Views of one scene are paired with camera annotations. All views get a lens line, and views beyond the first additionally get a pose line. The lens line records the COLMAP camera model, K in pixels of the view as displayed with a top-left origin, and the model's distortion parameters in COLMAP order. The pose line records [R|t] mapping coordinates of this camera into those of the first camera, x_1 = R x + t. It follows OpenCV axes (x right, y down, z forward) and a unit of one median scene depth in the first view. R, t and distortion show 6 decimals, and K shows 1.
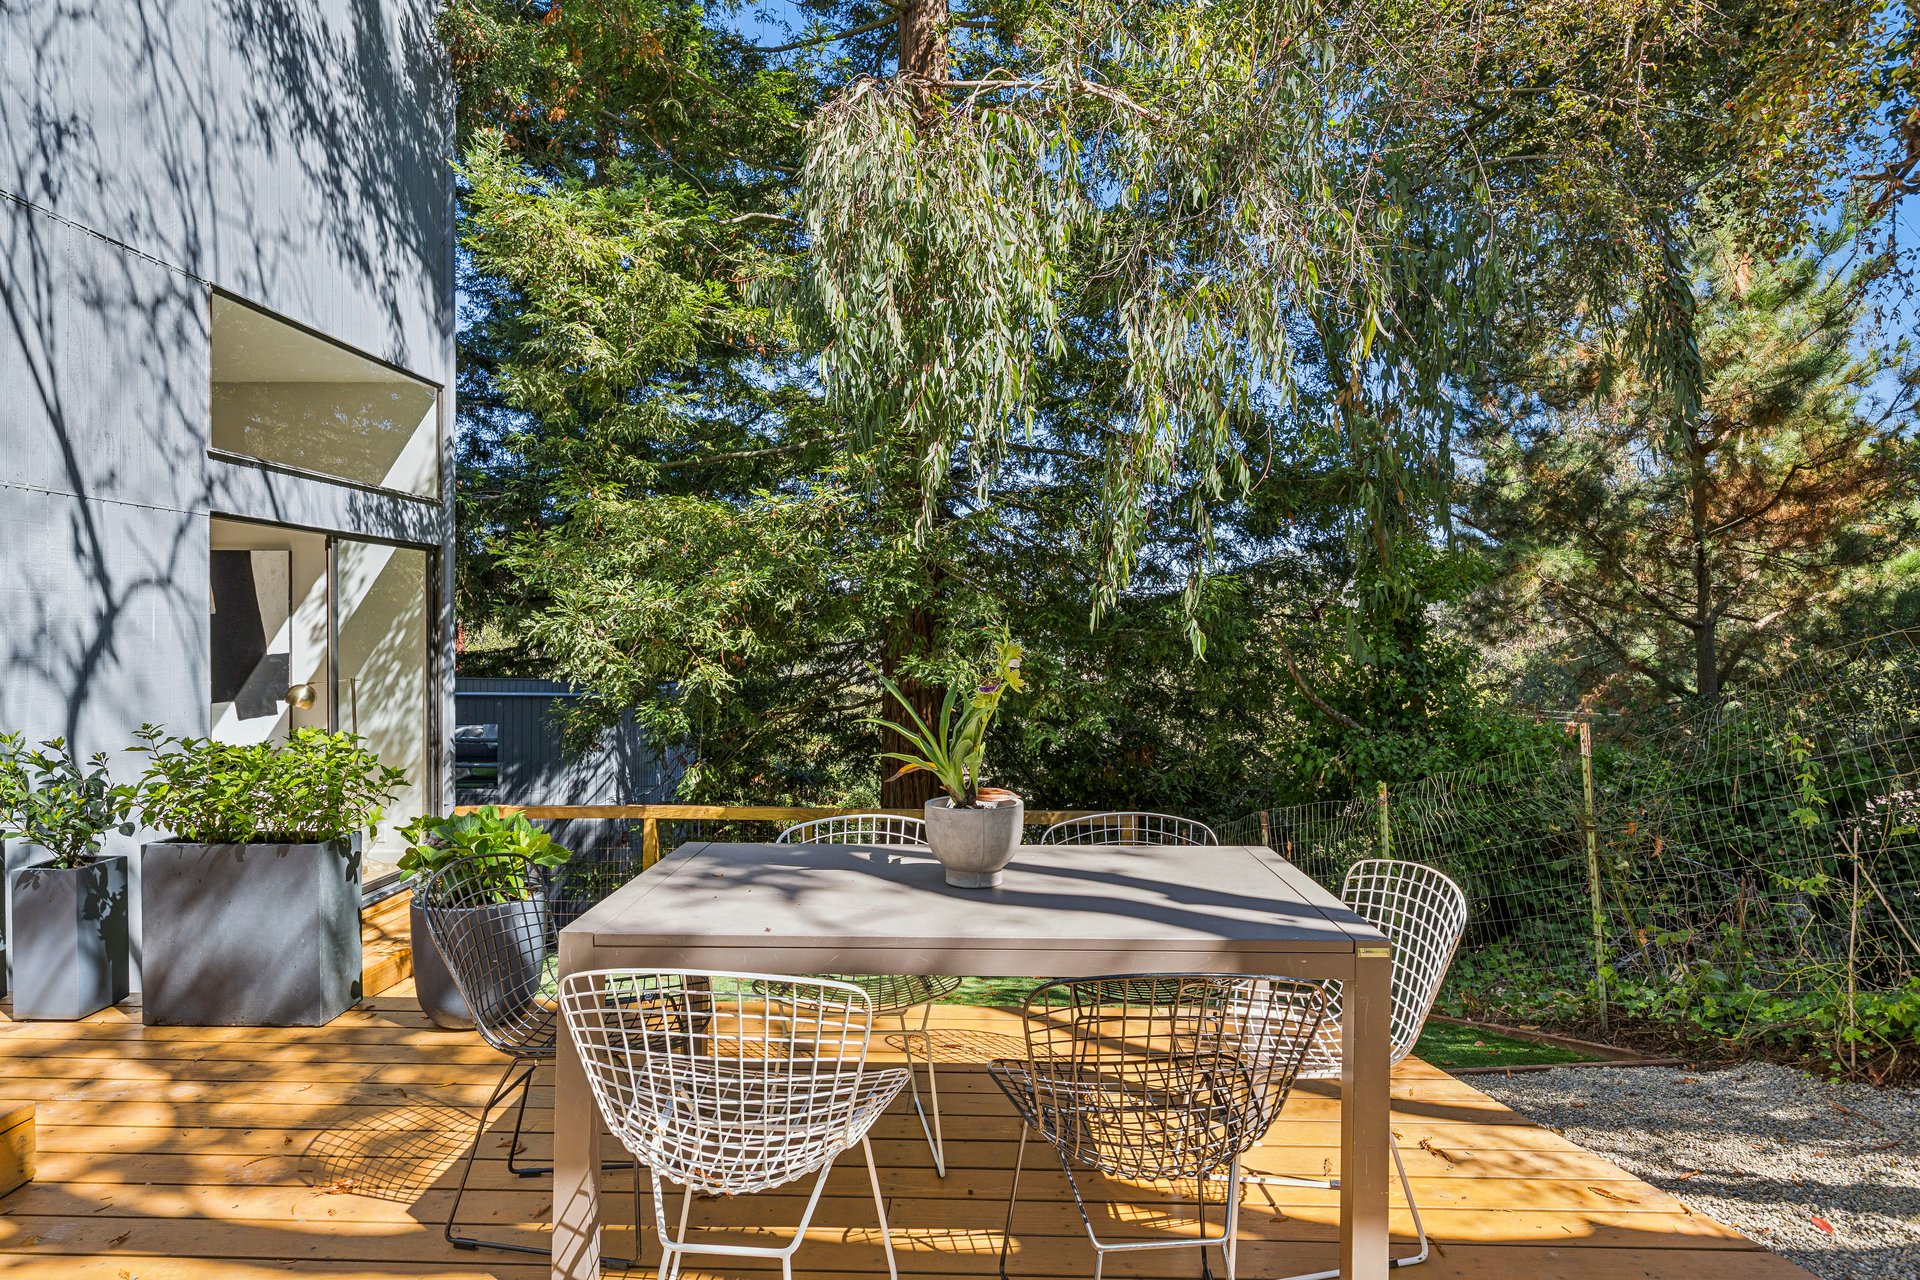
lens RADIAL K [[1096.3, 0, 975.9], [0, 1096.3, 632.9], [0, 0, 1]] dist [0.001423, 0.001418]
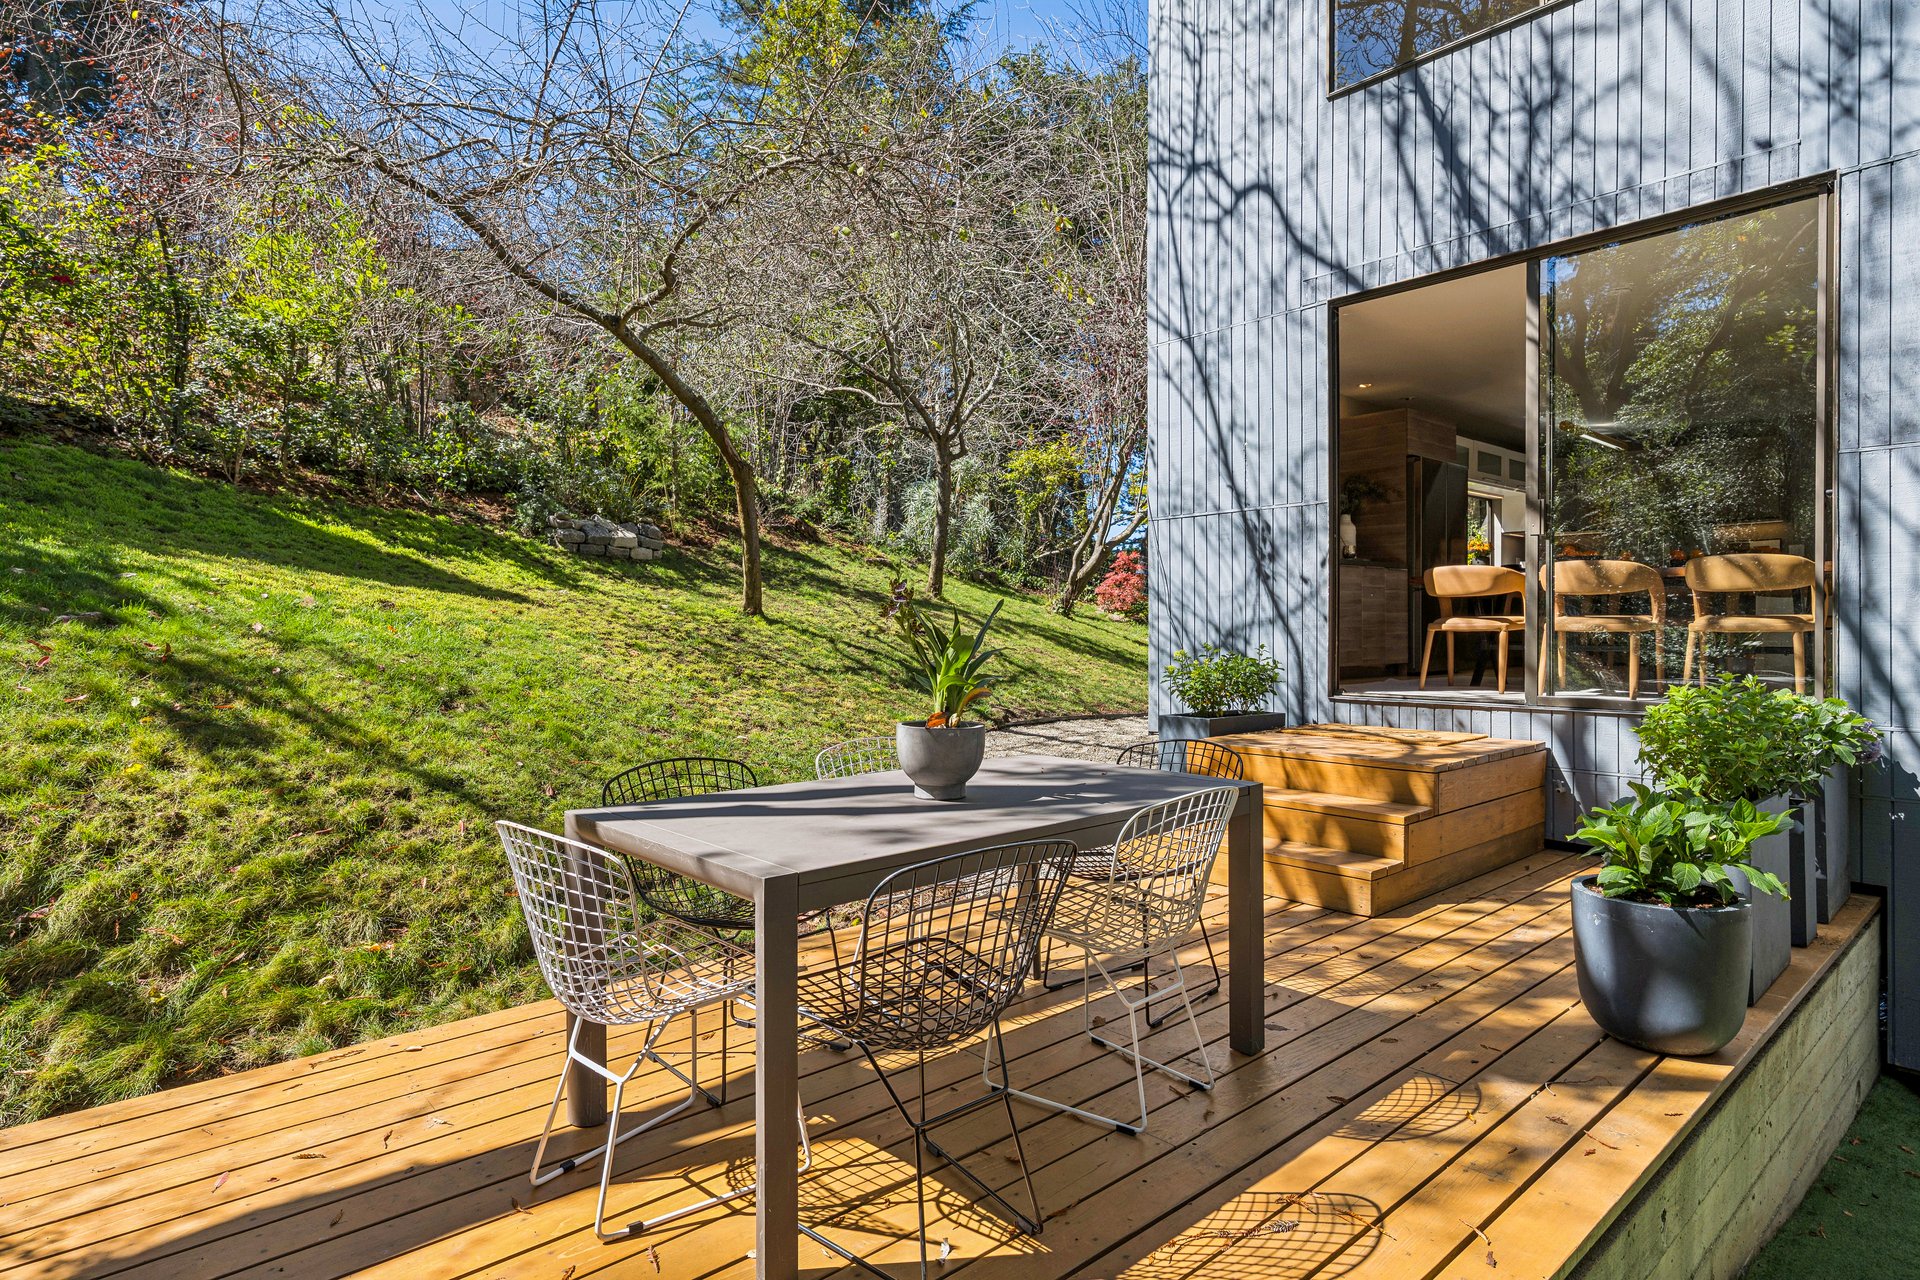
lens RADIAL K [[1028.3, 0, 956.4], [0, 1028.3, 630.1], [0, 0, 1]] dist [-0.002357, -0.000189]
pose [[-0.735060, 0.000239, -0.678002, 0.281050], [-0.001732, 0.999996, 0.002231, 0.025729], [0.678000, 0.002814, -0.735056, 0.736826]]
